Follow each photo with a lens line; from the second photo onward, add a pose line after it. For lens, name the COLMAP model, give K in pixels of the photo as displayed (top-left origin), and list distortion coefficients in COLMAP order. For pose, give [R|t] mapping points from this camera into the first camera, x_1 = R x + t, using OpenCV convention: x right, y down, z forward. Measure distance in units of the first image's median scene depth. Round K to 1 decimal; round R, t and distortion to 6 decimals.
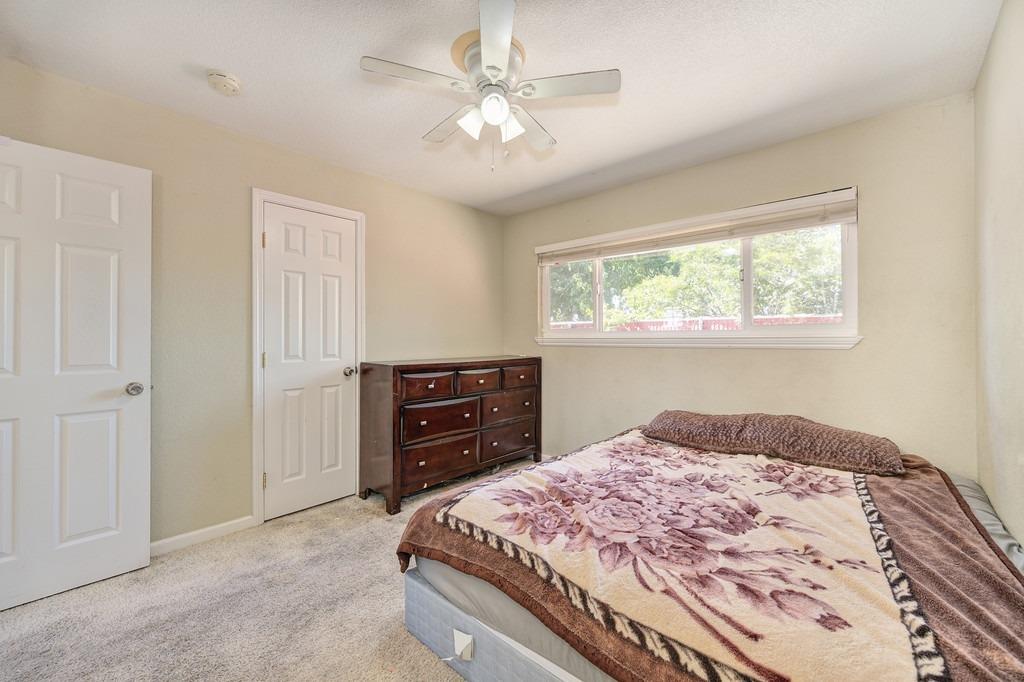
lens RADIAL K [[406.9, 0, 516.0], [0, 406.9, 335.6], [0, 0, 1]] dist [-0.003908, 0.000247]
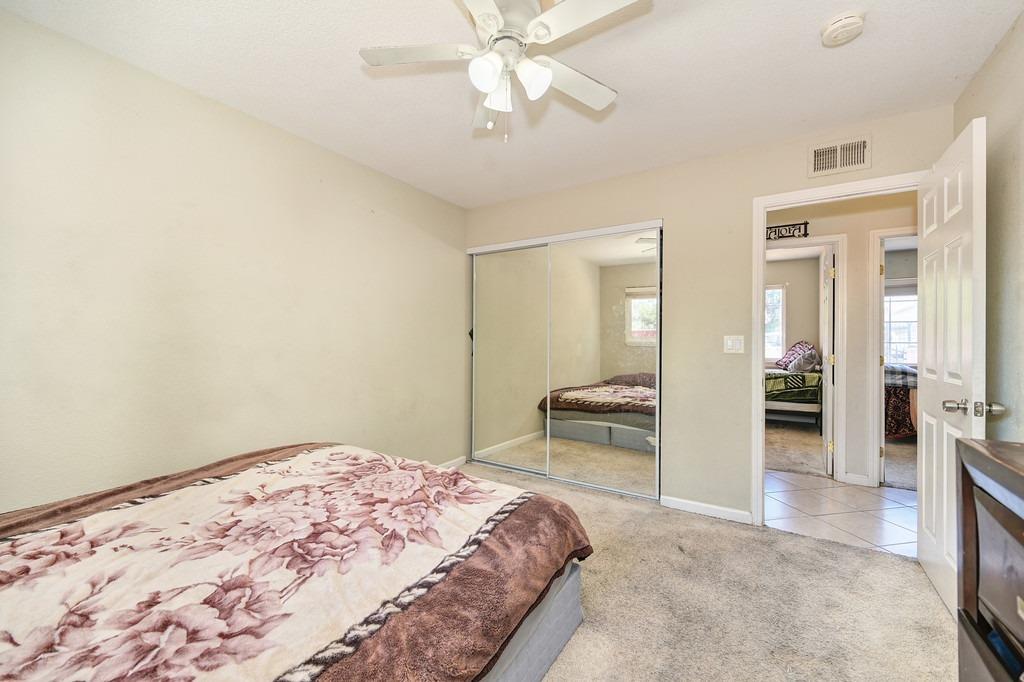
lens RADIAL K [[406.9, 0, 512.9], [0, 406.9, 341.2], [0, 0, 1]] dist [-0.003908, 0.000247]
pose [[-0.988618, -0.003488, -0.150407, 0.062883], [-0.003400, 0.999994, -0.000847, 0.015230], [0.150409, -0.000326, -0.988624, 2.246142]]
